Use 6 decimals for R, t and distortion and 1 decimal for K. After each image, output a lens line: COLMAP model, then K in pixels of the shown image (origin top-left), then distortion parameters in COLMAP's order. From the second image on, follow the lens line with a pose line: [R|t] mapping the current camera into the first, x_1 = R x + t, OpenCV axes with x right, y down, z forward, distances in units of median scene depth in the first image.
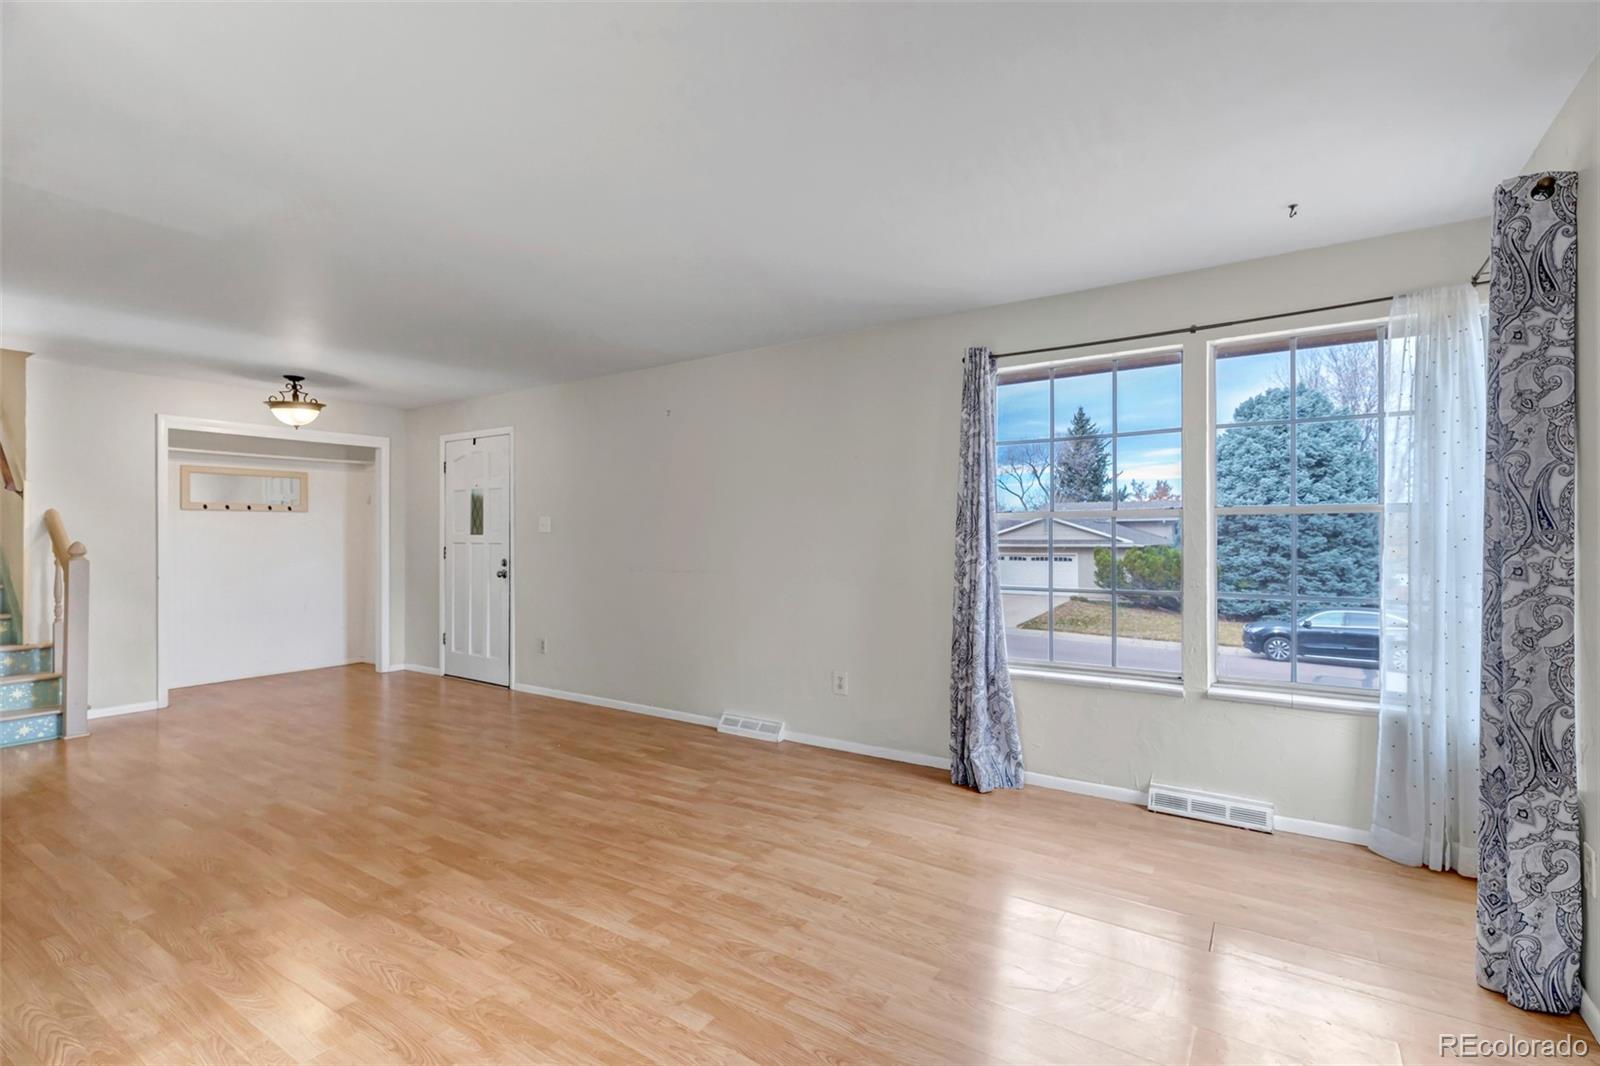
lens RADIAL K [[725.6, 0, 804.8], [0, 725.6, 534.3], [0, 0, 1]] dist [0.000147, -0.000002]
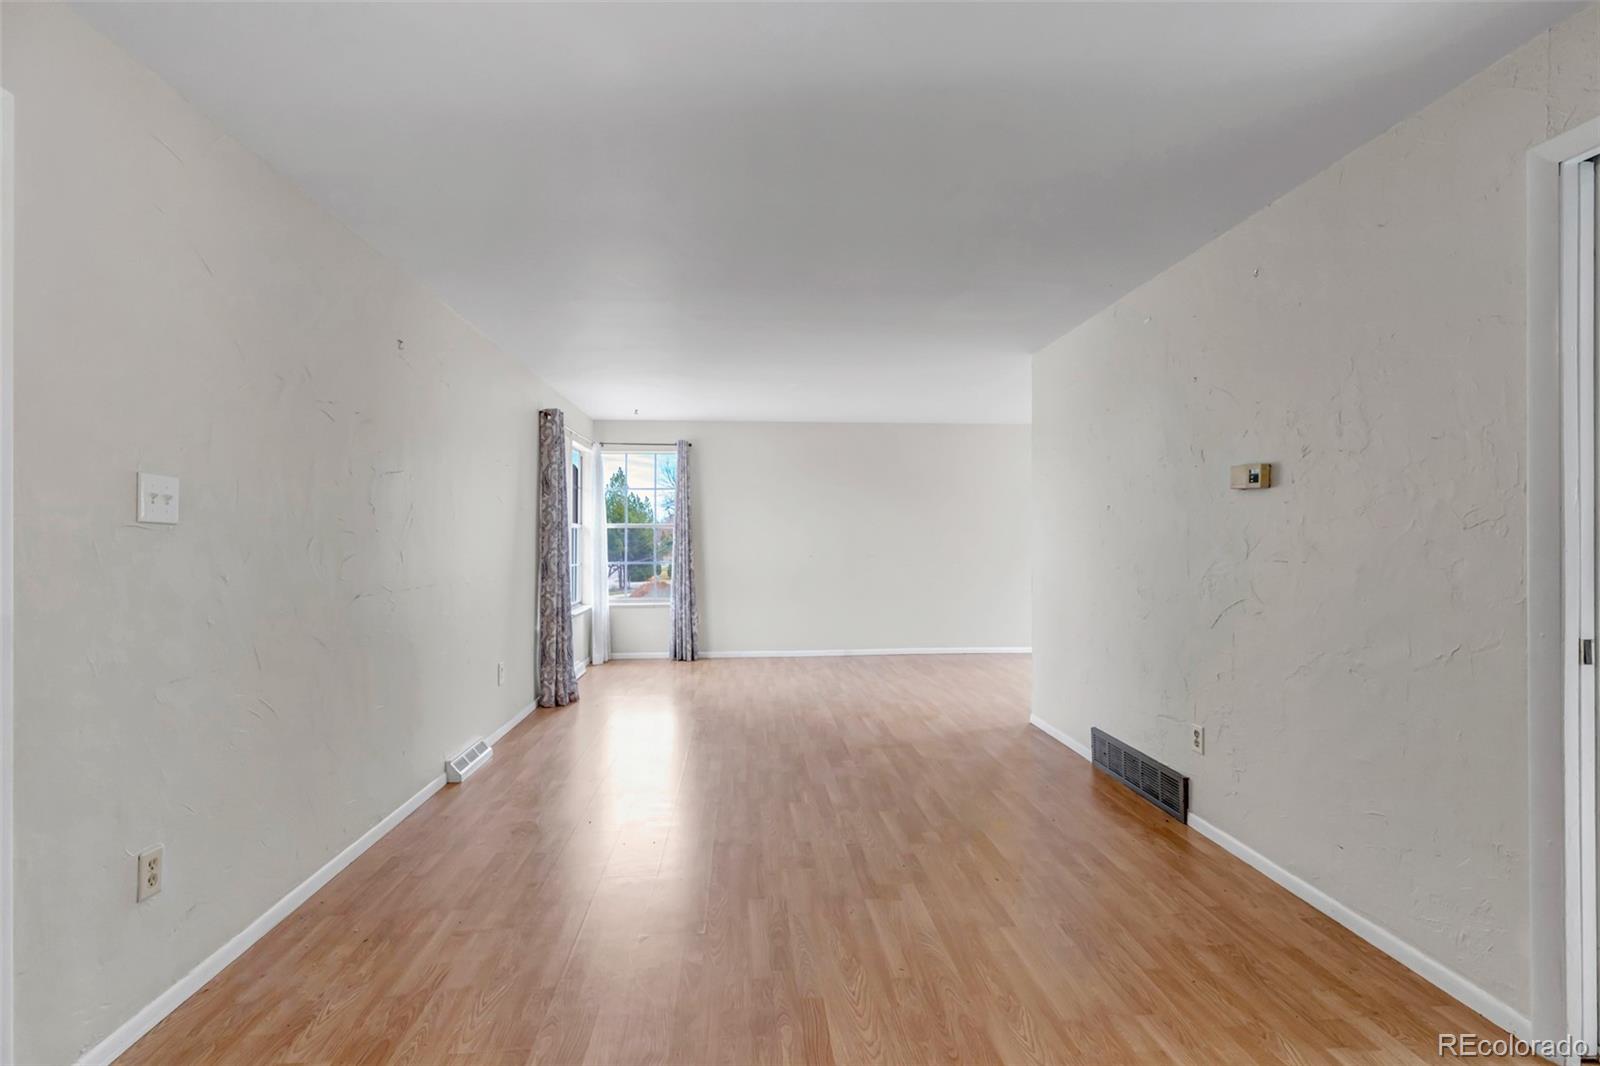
lens RADIAL K [[733.0, 0, 794.5], [0, 733.0, 534.6], [0, 0, 1]] dist [0.002851, -0.001319]
pose [[-0.604663, 0.007612, 0.796445, -1.101064], [0.006531, 0.999968, -0.004599, 0.009300], [-0.796455, 0.002421, -0.604693, 1.344314]]
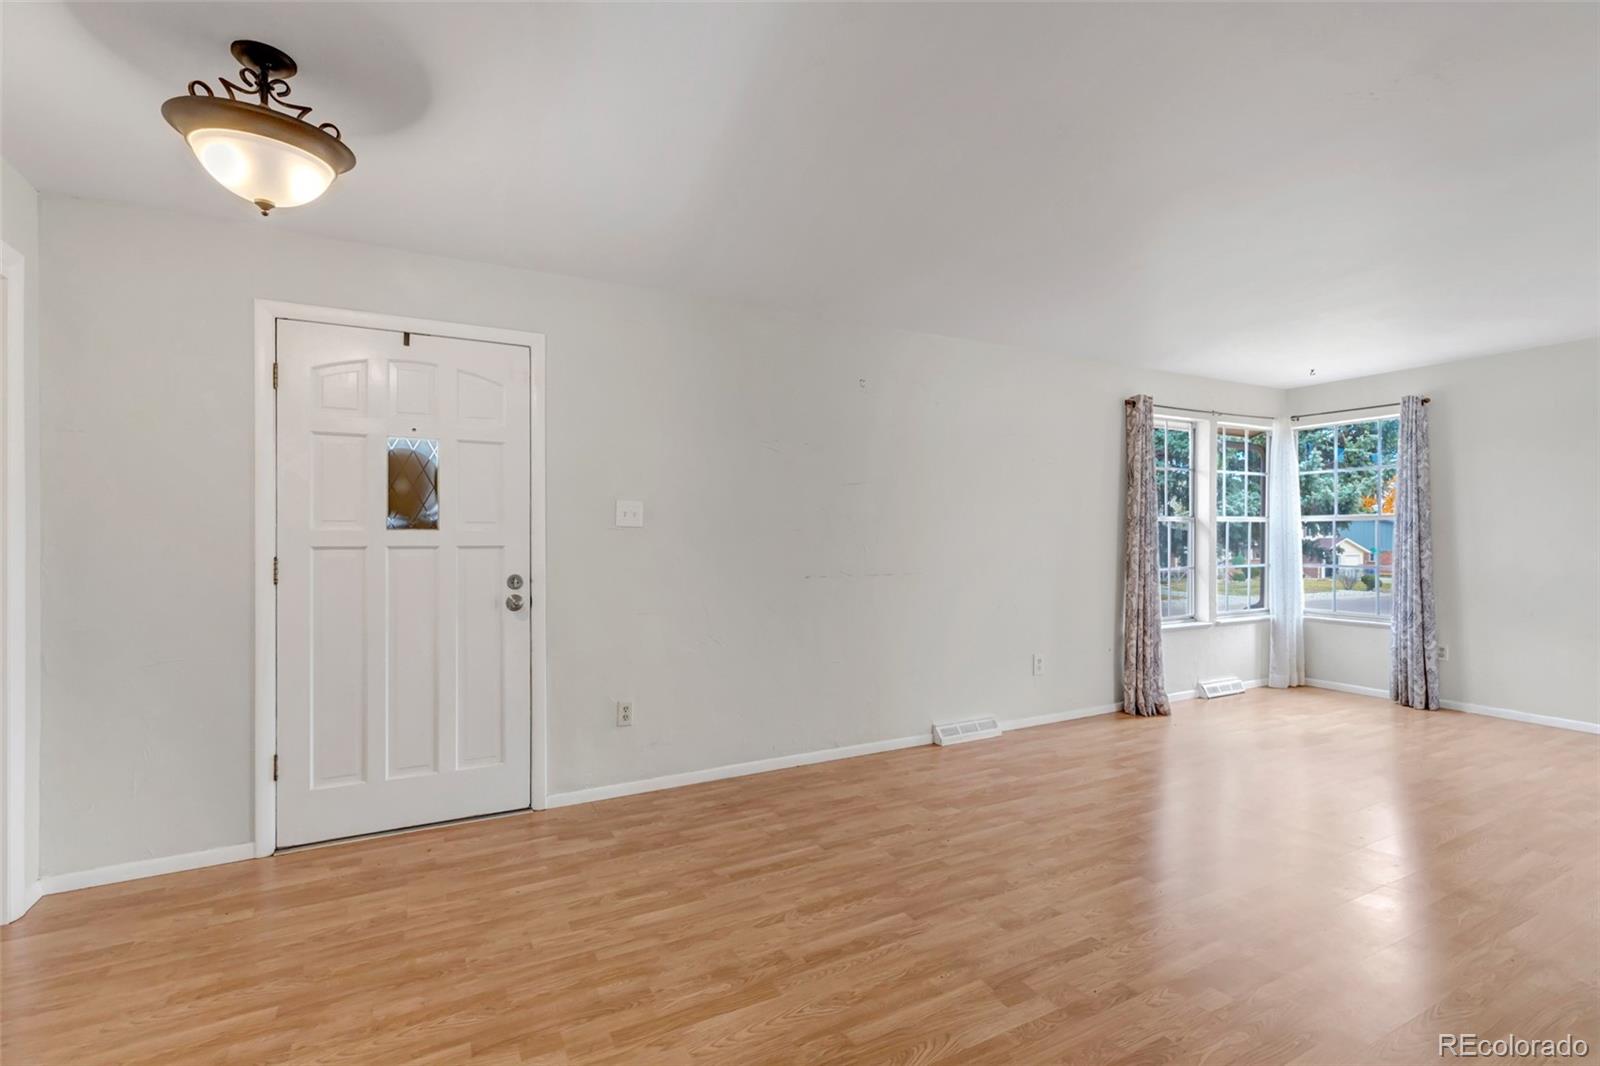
lens RADIAL K [[733.0, 0, 794.5], [0, 733.0, 534.6], [0, 0, 1]] dist [0.002851, -0.001319]
pose [[0.488439, 0.001342, 0.872597, -1.143939], [0.003089, 0.999990, -0.003266, 0.009503], [-0.872592, 0.004291, 0.488430, 0.801125]]
